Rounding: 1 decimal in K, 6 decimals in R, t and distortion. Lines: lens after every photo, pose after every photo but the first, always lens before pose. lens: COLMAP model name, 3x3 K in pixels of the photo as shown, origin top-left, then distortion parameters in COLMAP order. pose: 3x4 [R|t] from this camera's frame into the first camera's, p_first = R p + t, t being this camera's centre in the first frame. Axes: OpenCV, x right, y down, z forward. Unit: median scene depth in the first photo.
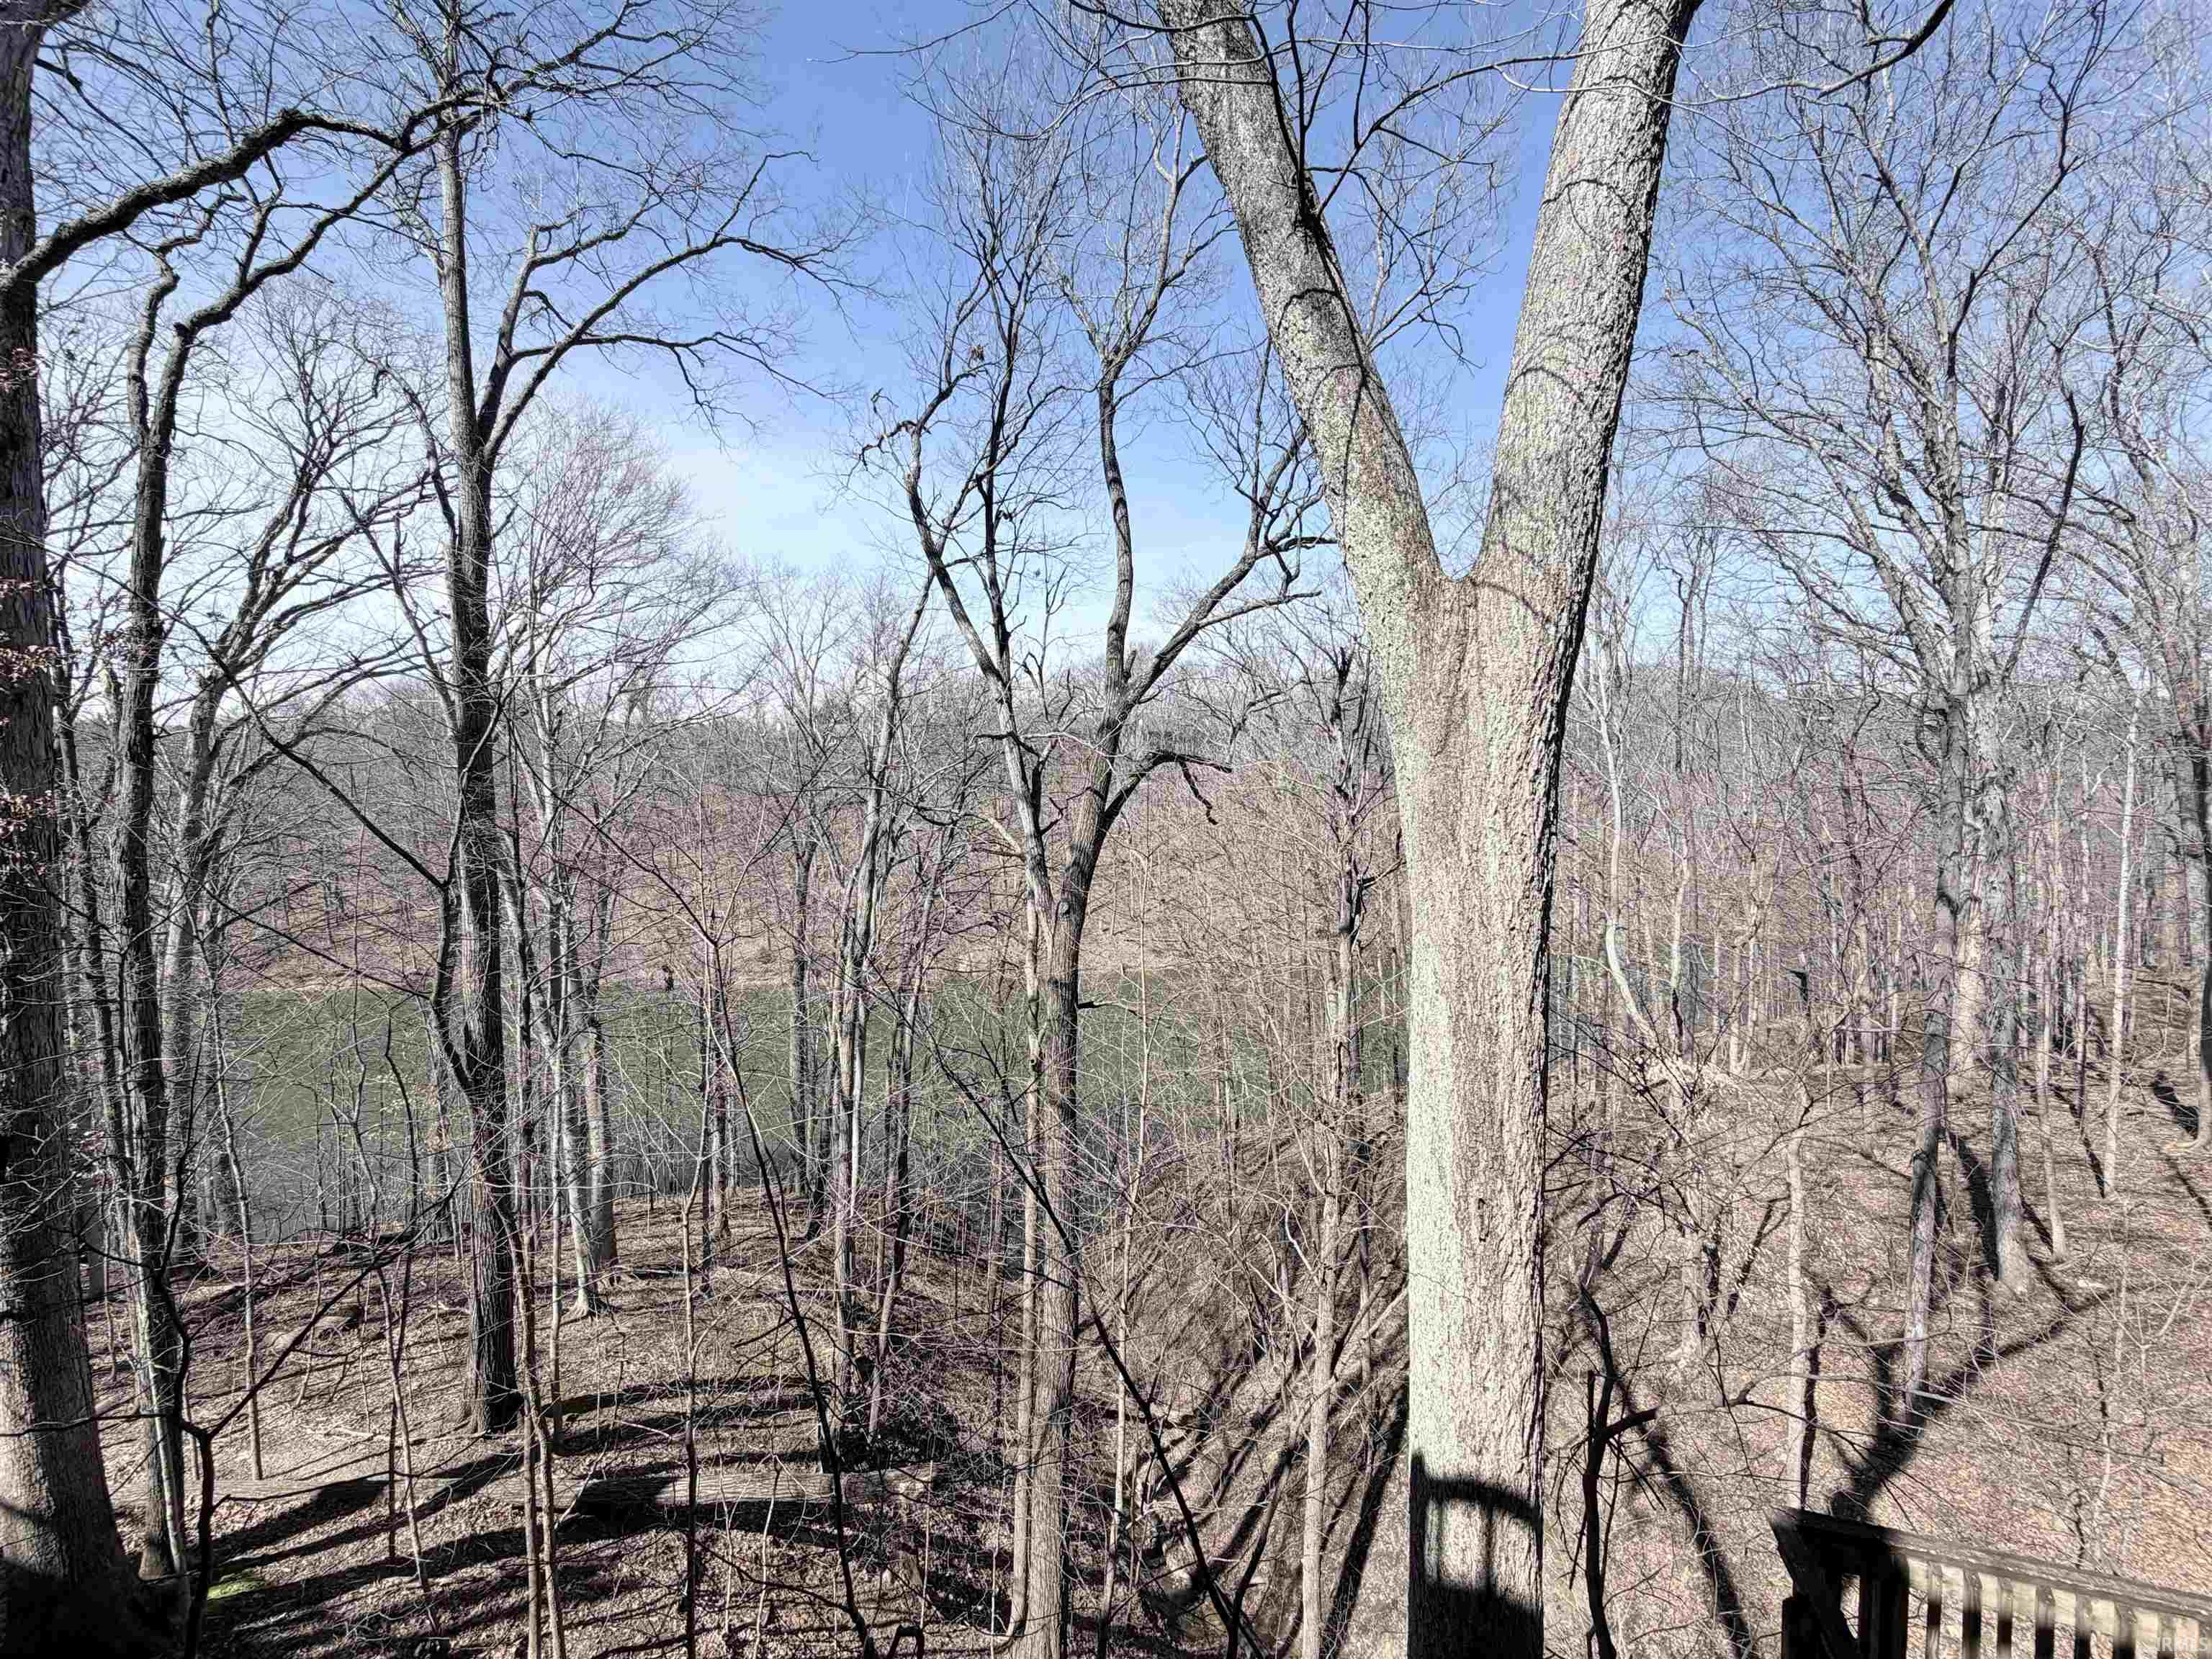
lens RADIAL K [[882.6, 0, 1102.1], [0, 882.6, 816.0], [0, 0, 1]] dist [-0.001496, 0.000862]
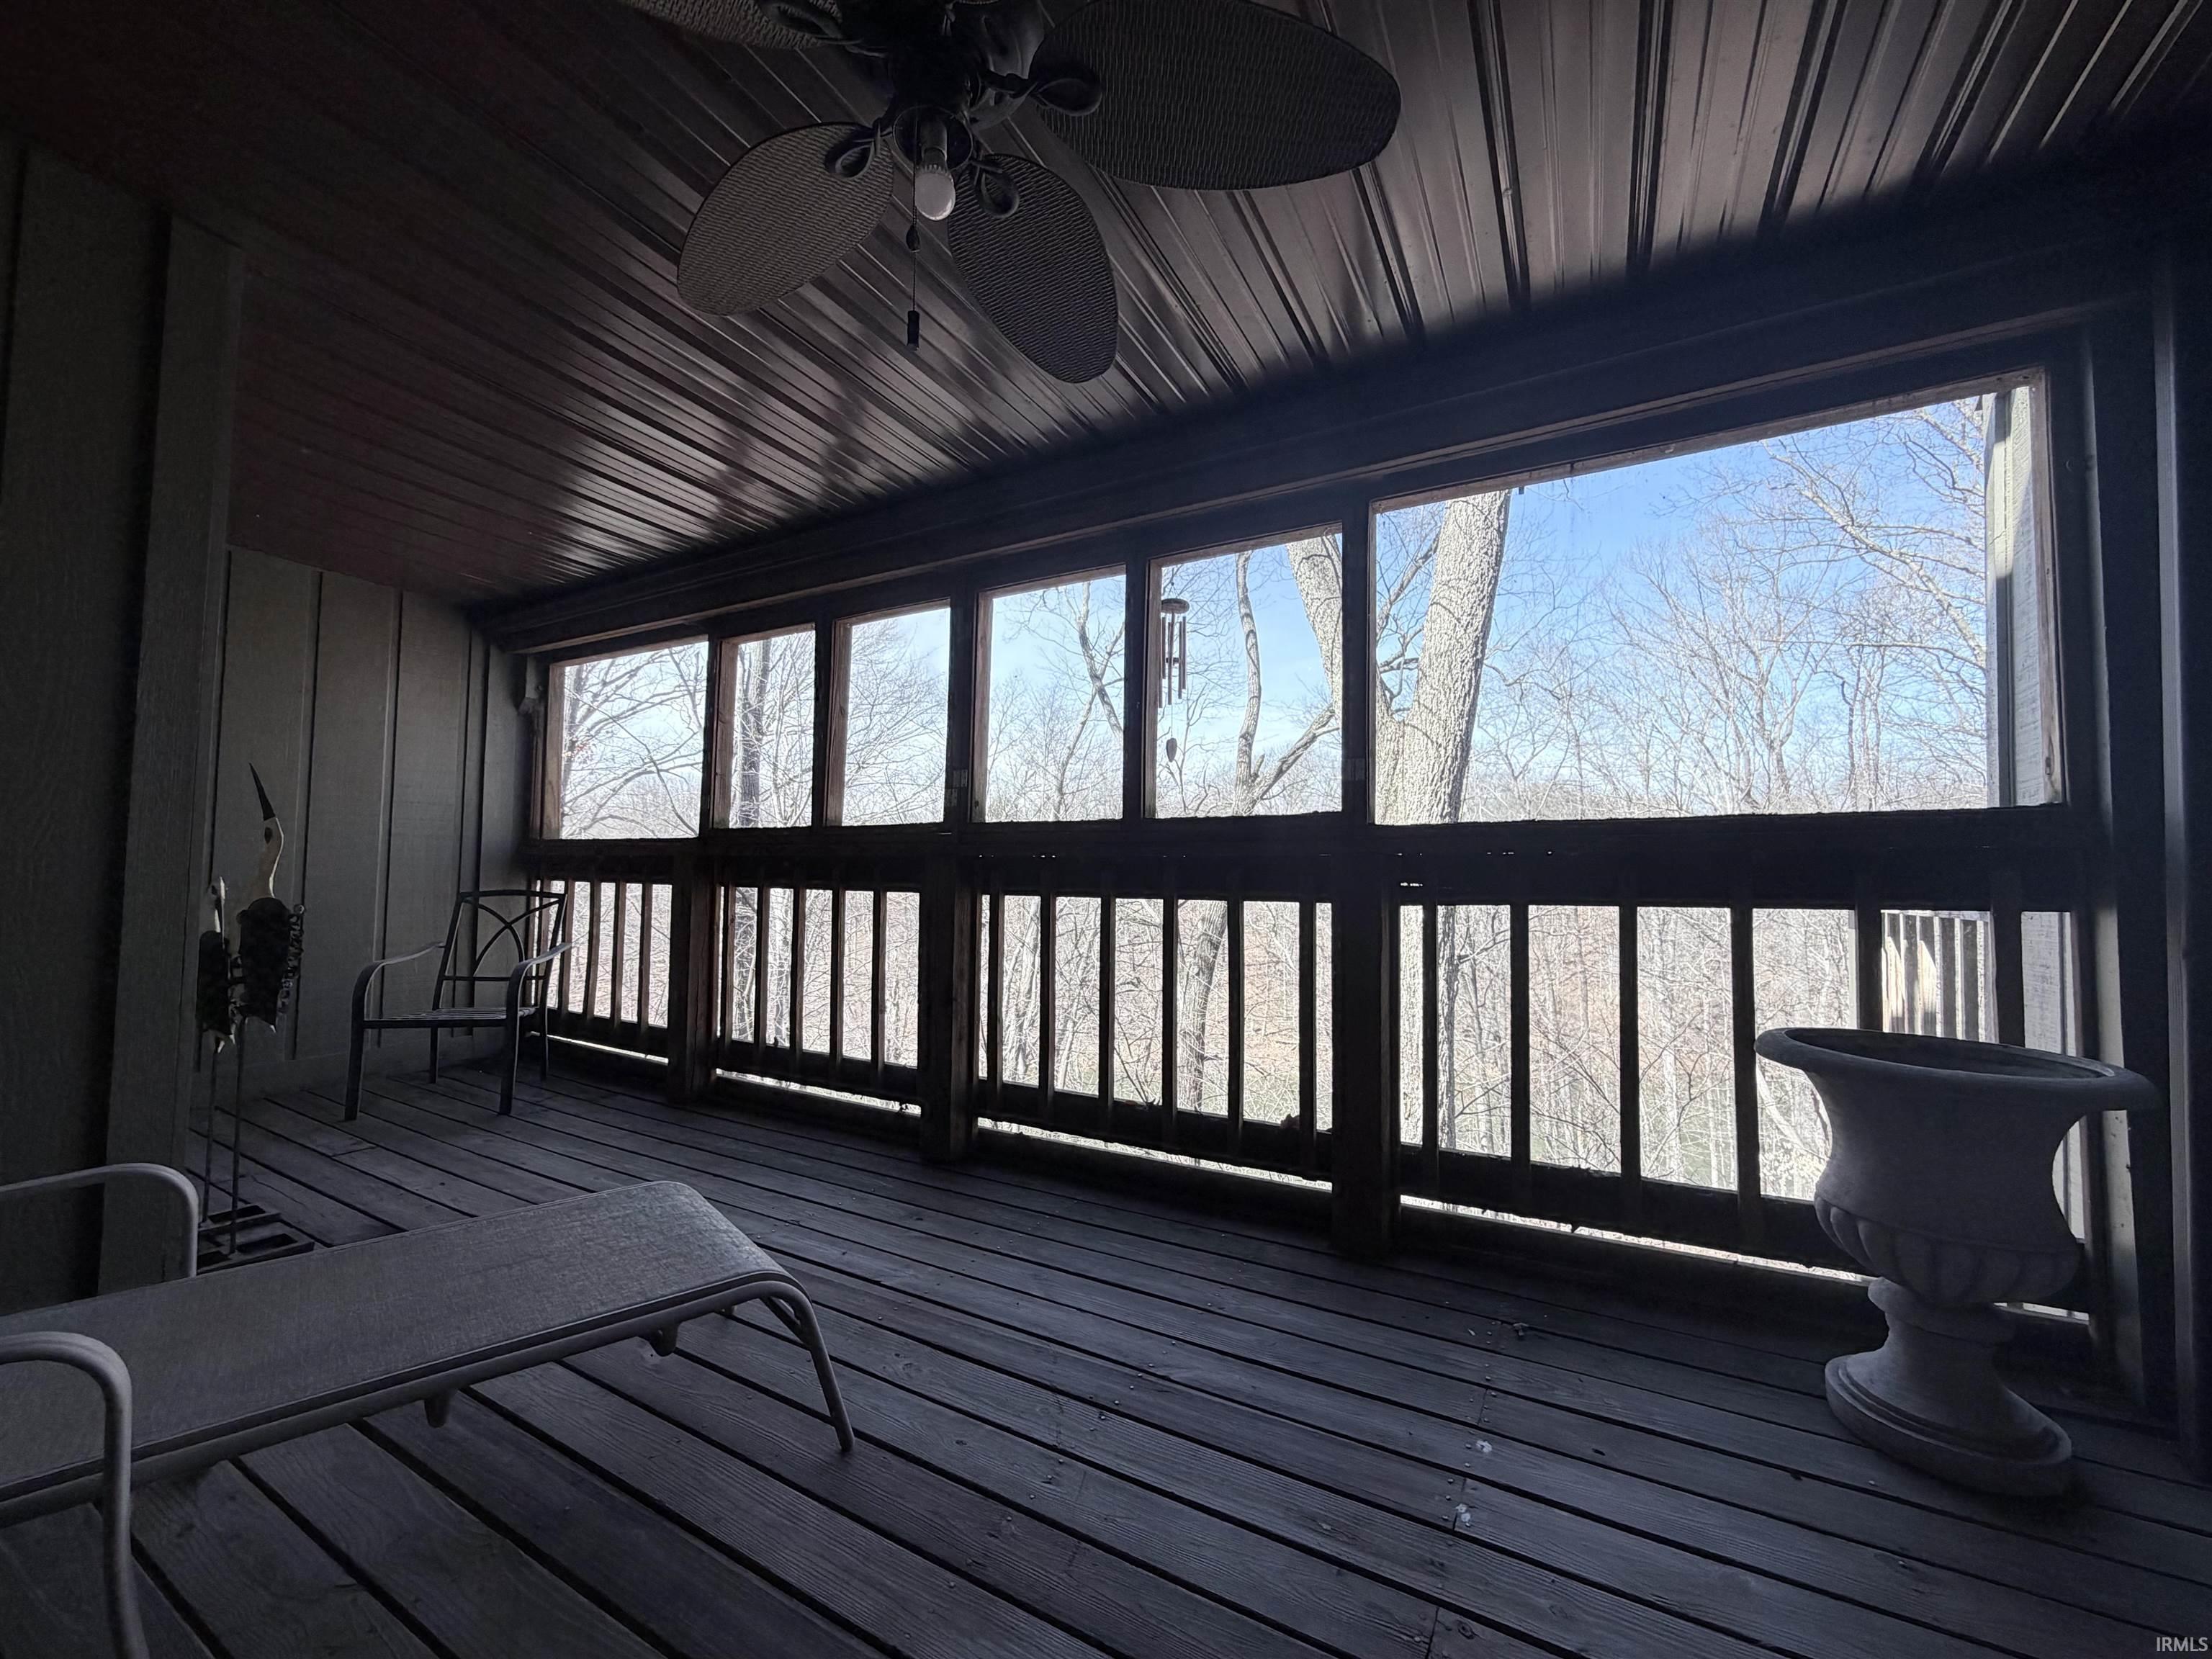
lens RADIAL K [[882.6, 0, 1108.4], [0, 882.6, 825.4], [0, 0, 1]] dist [-0.001496, 0.000862]
pose [[0.985387, 0.014733, -0.169693, 0.035805], [-0.031844, 0.994621, -0.098564, 0.027900], [0.167328, 0.102527, 0.980556, -0.177147]]
